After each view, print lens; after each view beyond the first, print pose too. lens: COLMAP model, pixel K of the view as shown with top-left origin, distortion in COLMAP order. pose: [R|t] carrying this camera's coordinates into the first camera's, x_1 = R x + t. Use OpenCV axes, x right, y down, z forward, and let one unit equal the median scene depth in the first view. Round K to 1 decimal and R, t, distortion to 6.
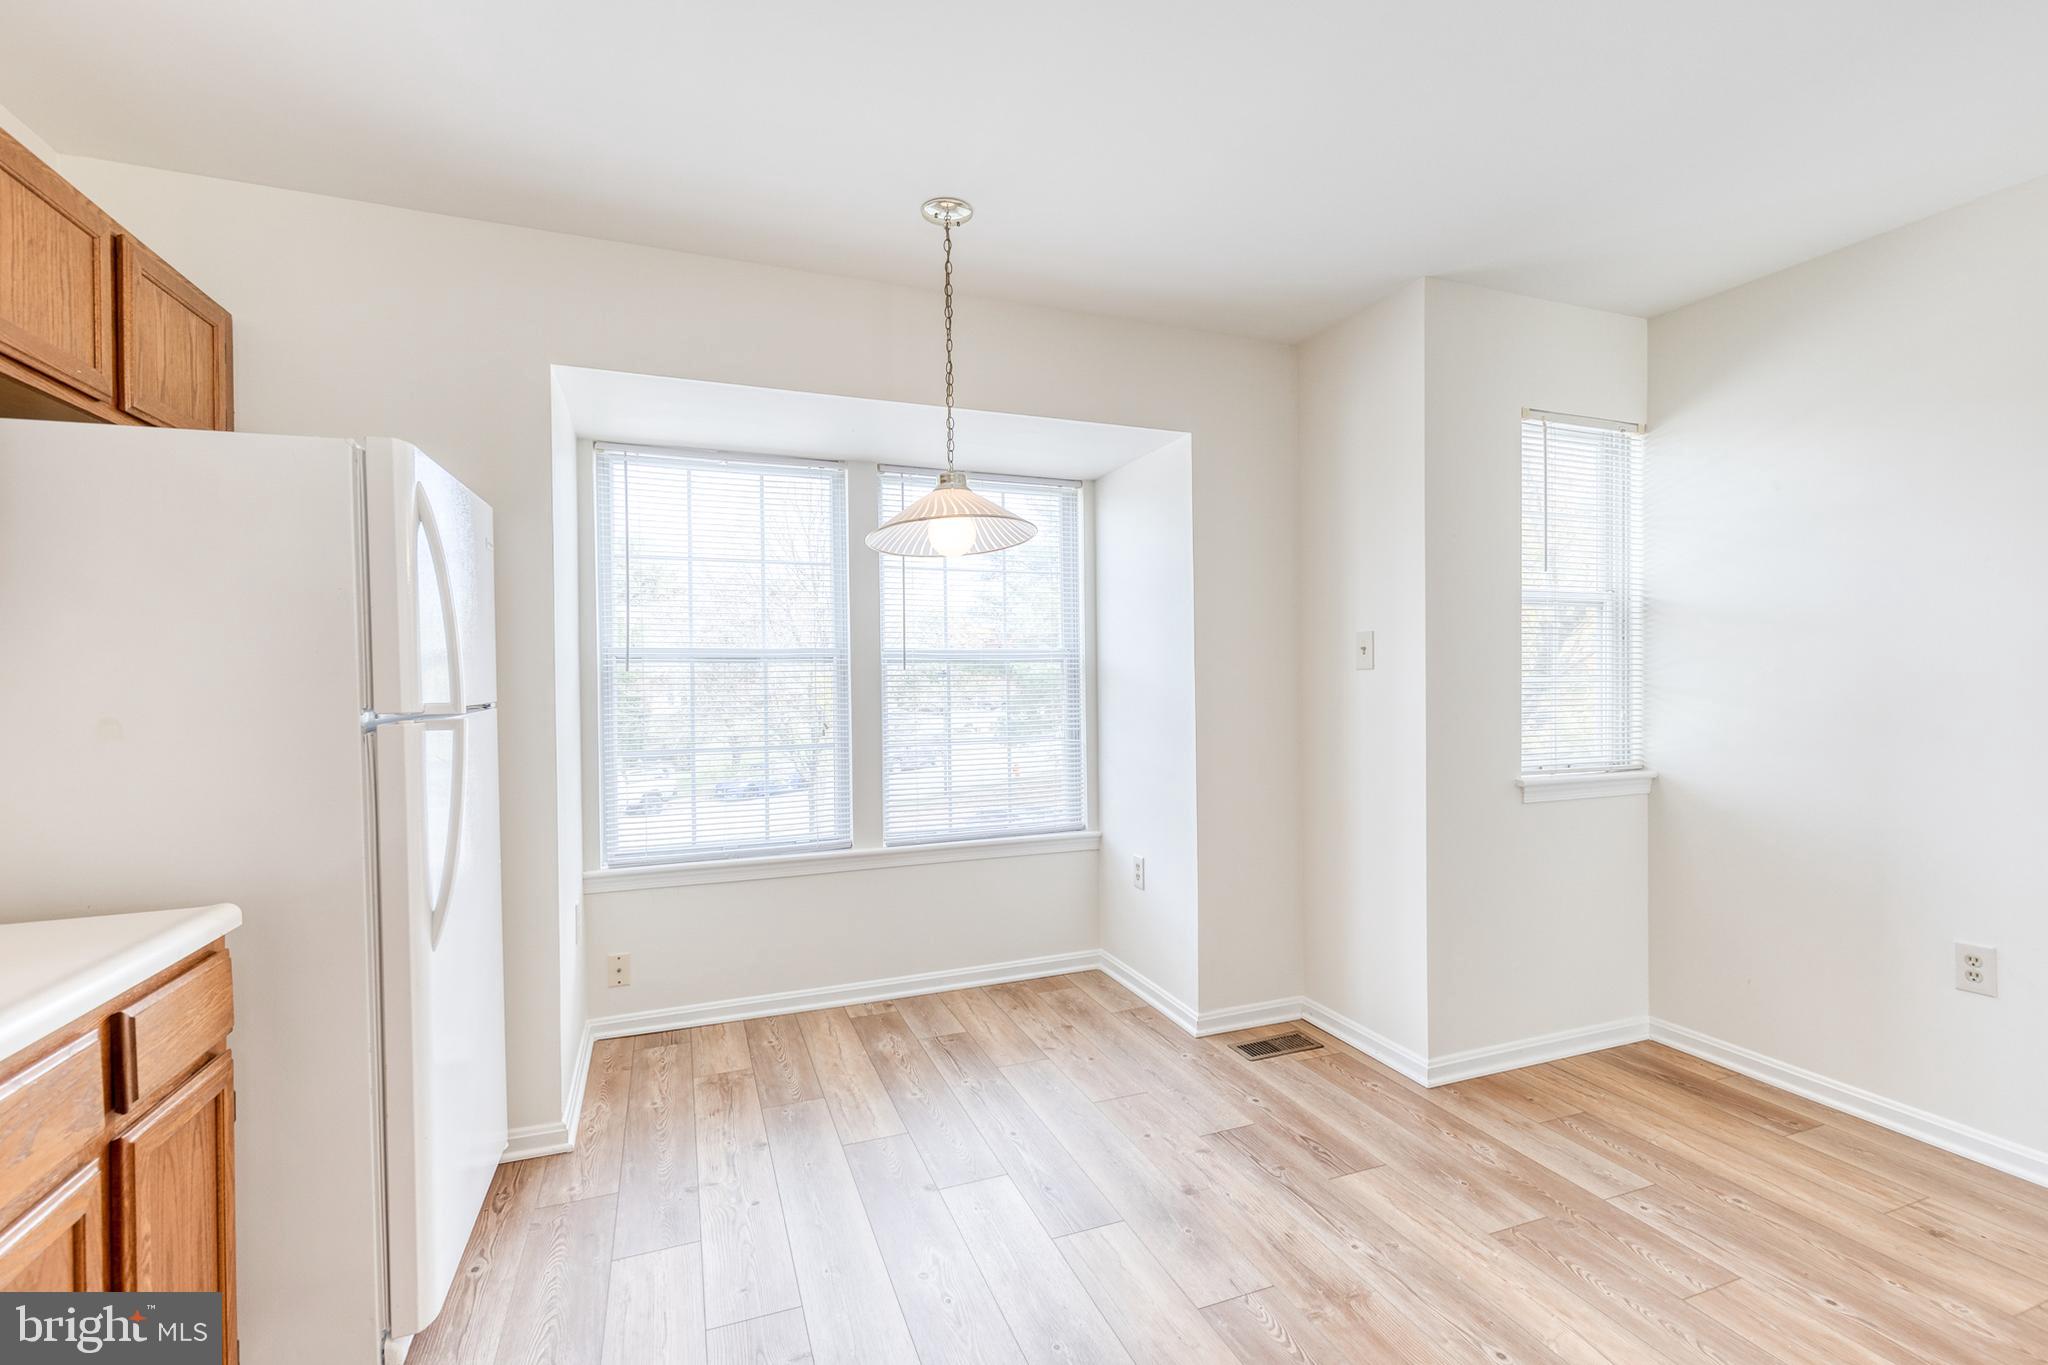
lens RADIAL K [[926.4, 0, 1050.2], [0, 926.4, 686.3], [0, 0, 1]] dist [0.004359, -0.000011]
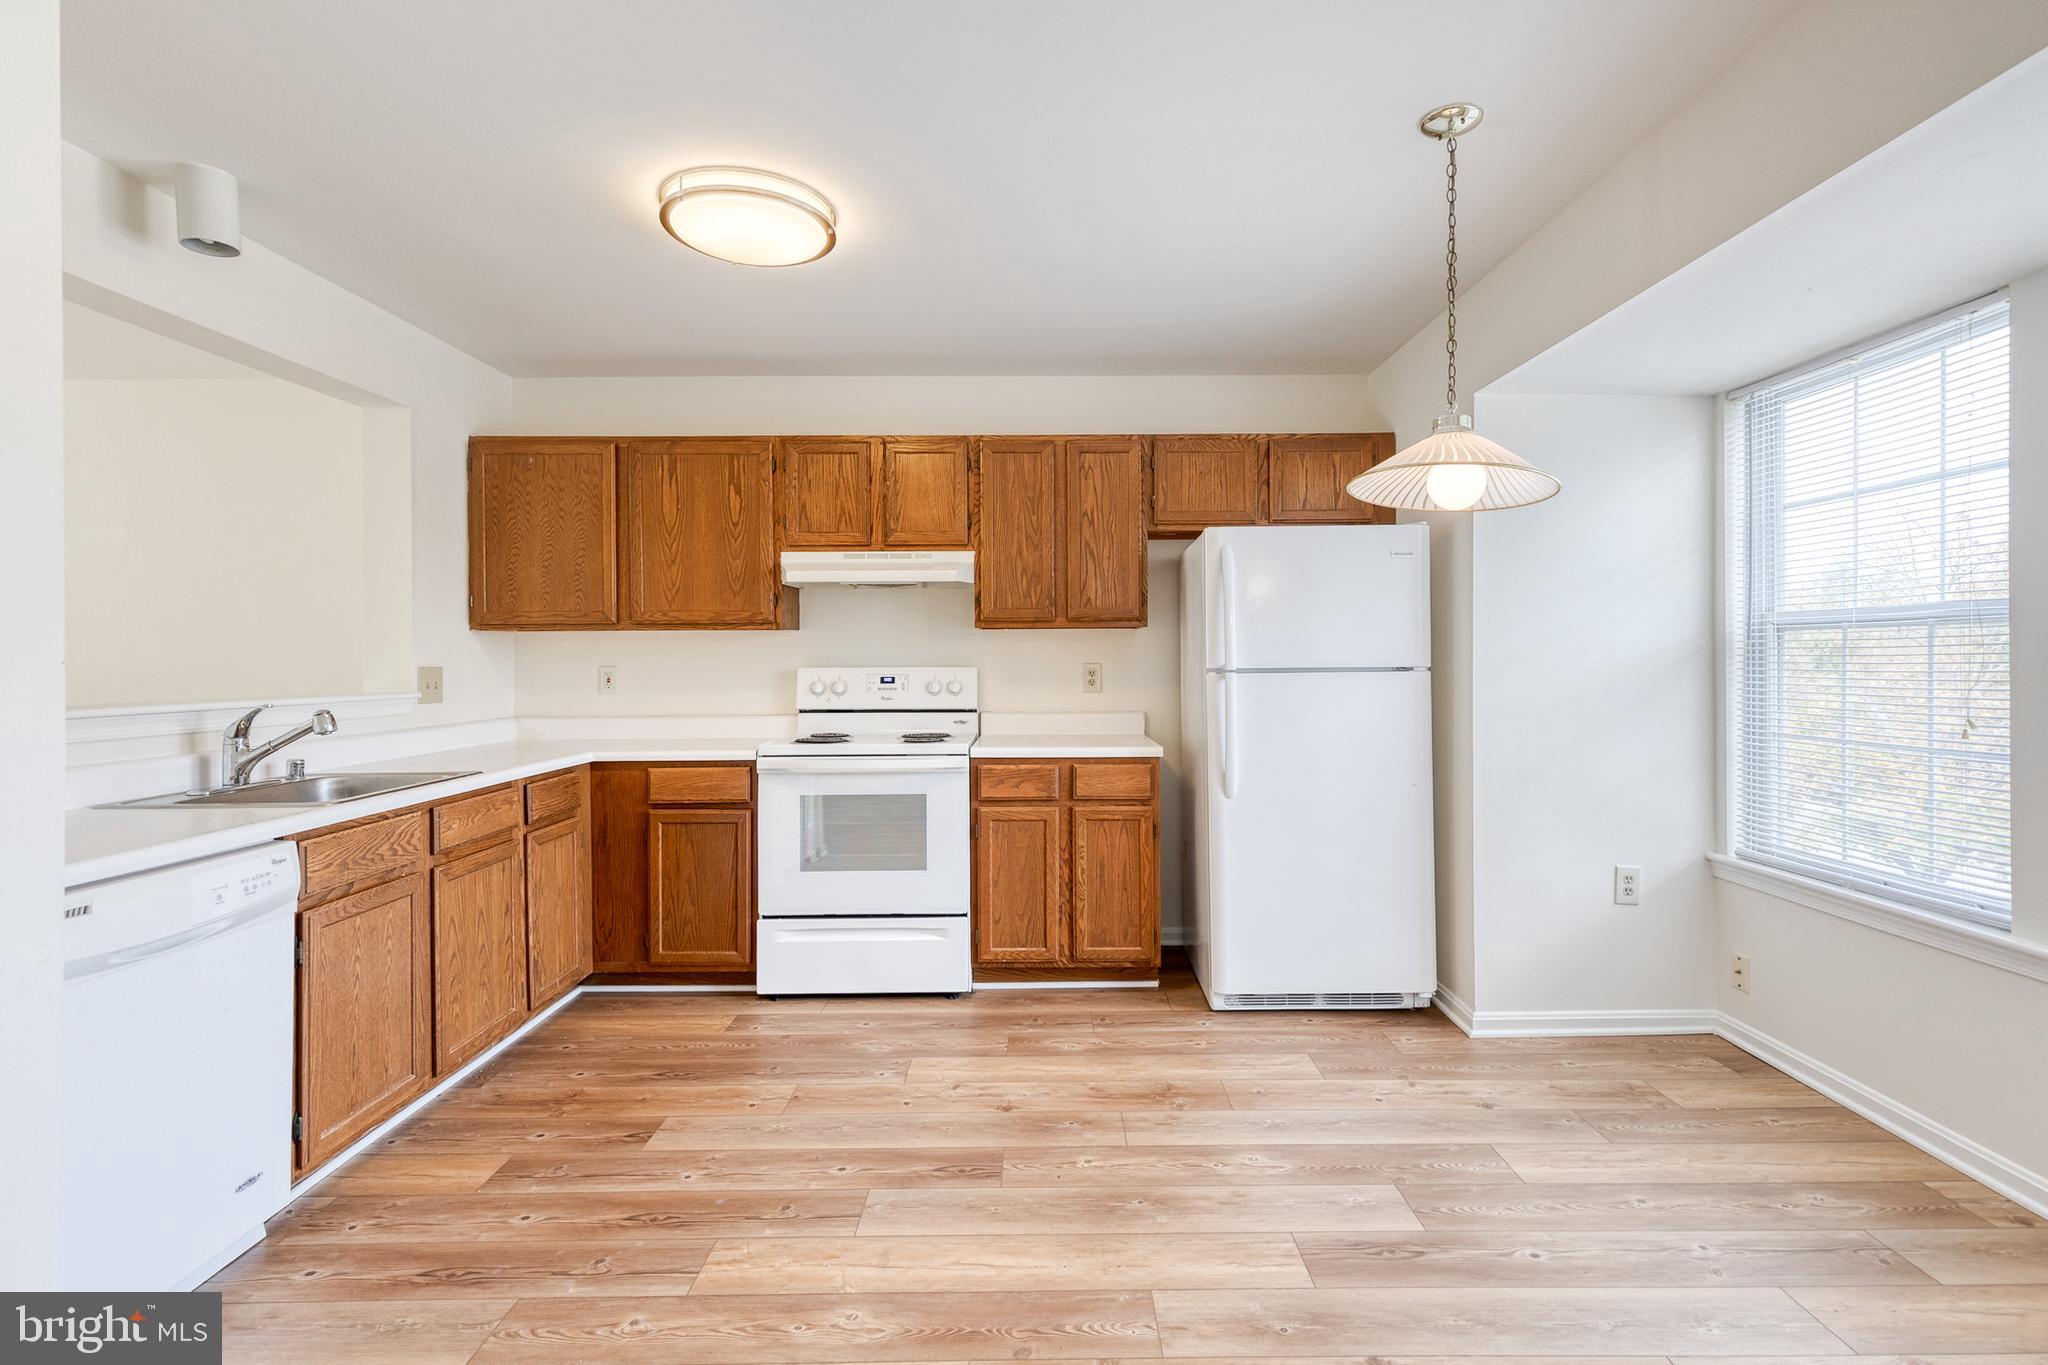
lens RADIAL K [[932.1, 0, 1047.5], [0, 932.1, 657.3], [0, 0, 1]] dist [0.014690, -0.003716]
pose [[-0.362872, 0.009681, -0.931789, 0.657298], [0.000266, 0.999947, 0.010285, -0.011176], [0.931839, 0.003485, -0.362855, 0.731570]]
